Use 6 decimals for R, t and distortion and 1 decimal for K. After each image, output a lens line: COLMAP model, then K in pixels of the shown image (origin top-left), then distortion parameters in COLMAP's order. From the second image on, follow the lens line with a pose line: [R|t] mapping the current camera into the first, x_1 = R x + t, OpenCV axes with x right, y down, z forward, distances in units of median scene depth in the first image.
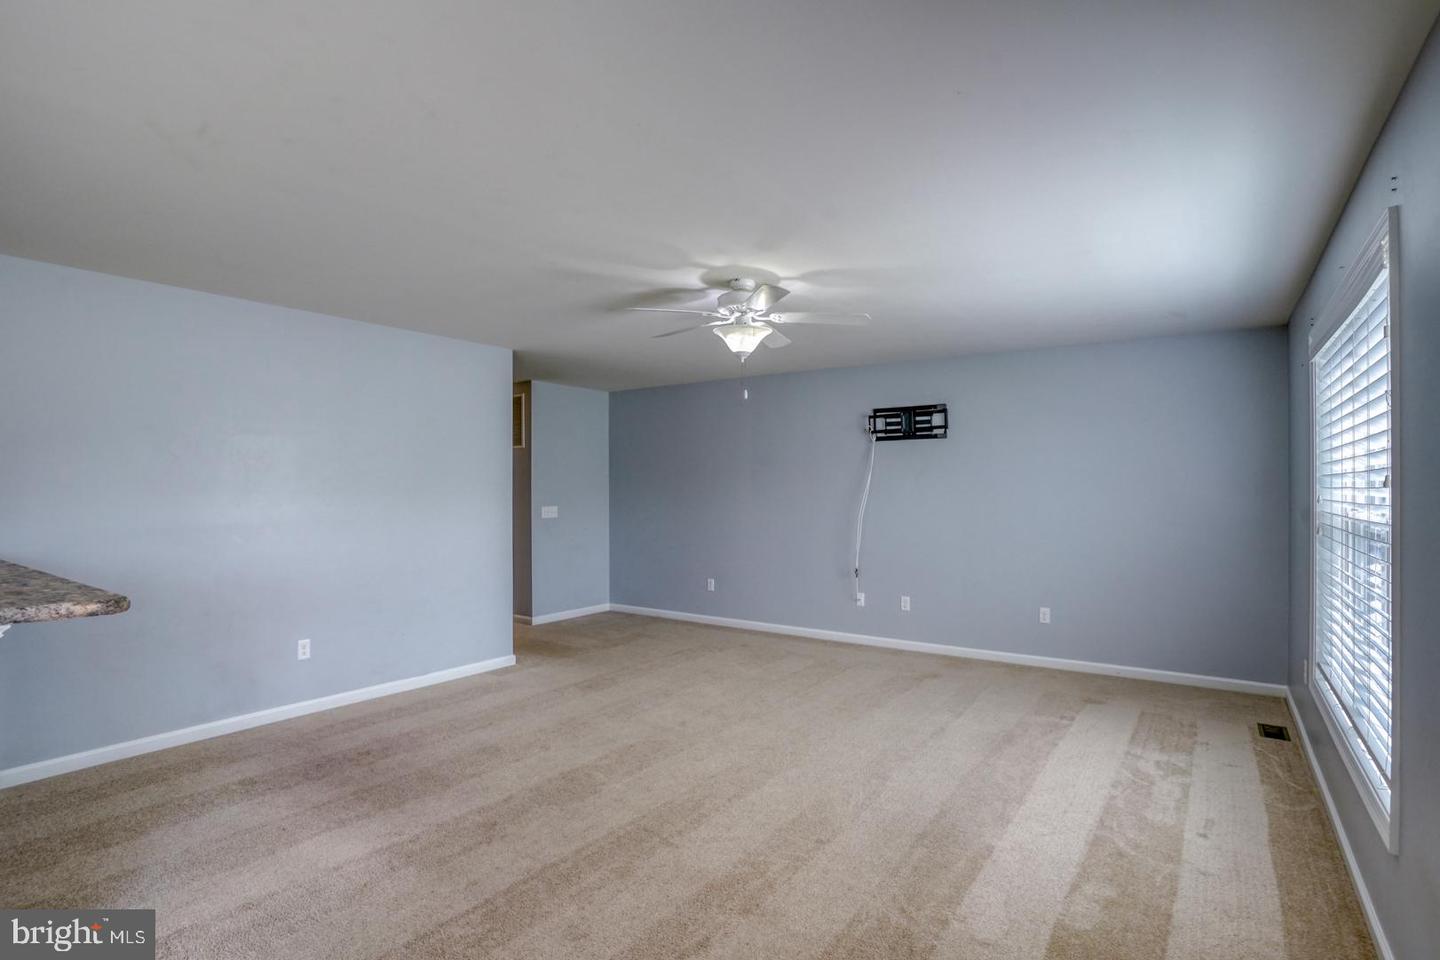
lens RADIAL K [[717.5, 0, 718.5], [0, 717.5, 482.2], [0, 0, 1]] dist [-0.085989, 0.039013]
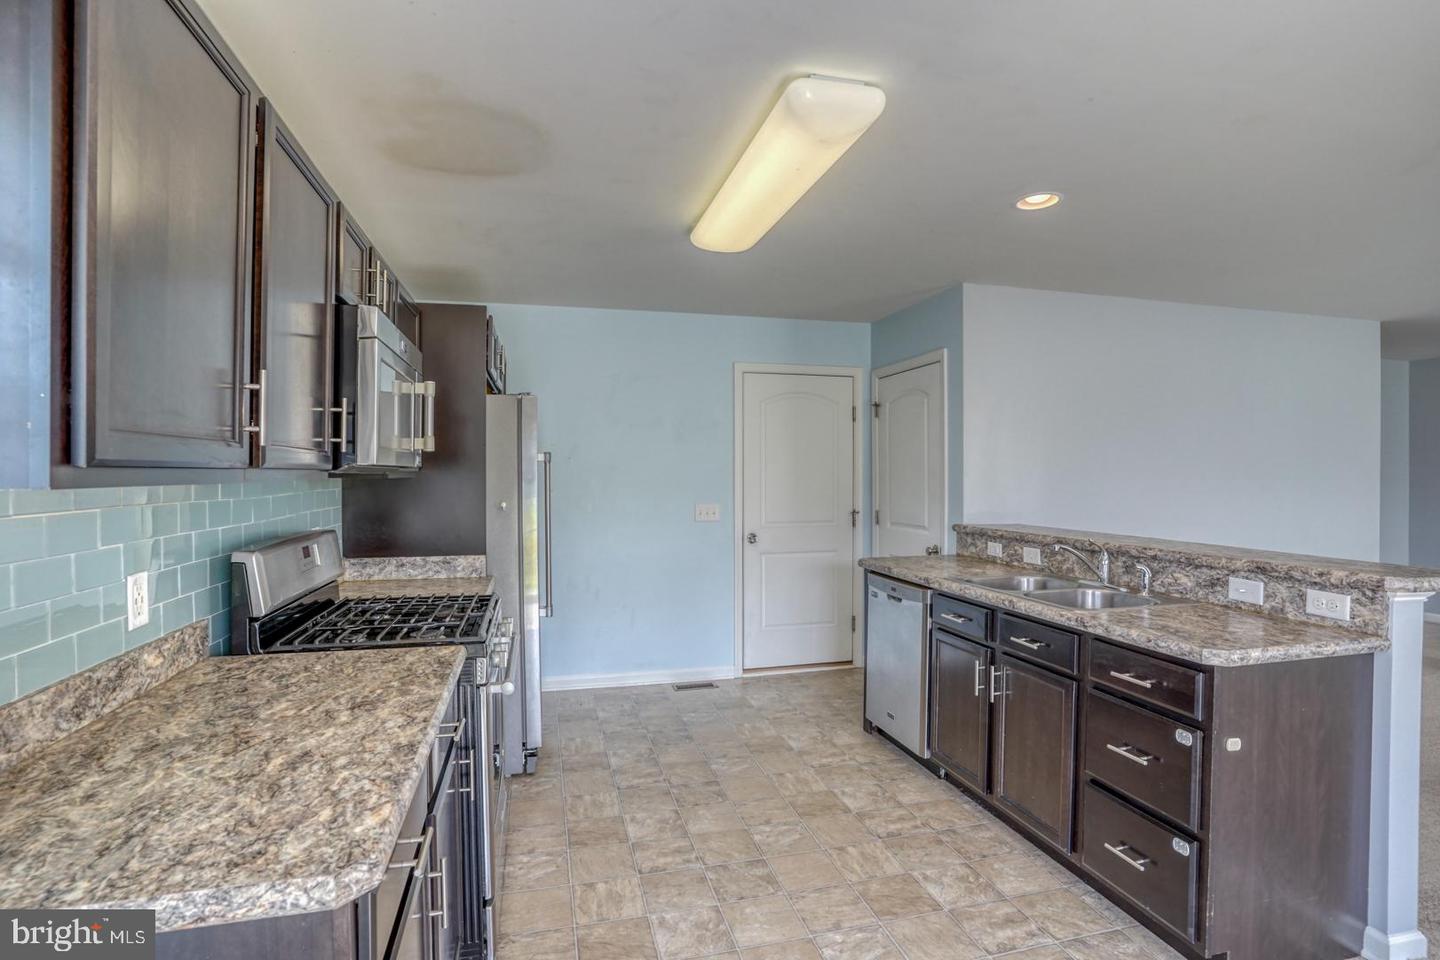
lens RADIAL K [[712.1, 0, 717.1], [0, 712.1, 475.5], [0, 0, 1]] dist [-0.081954, 0.038283]
pose [[0.763010, 0.002708, -0.646381, -0.553414], [0.003087, 0.999965, 0.007834, -0.000232], [0.646380, -0.007973, 0.762974, -0.299255]]
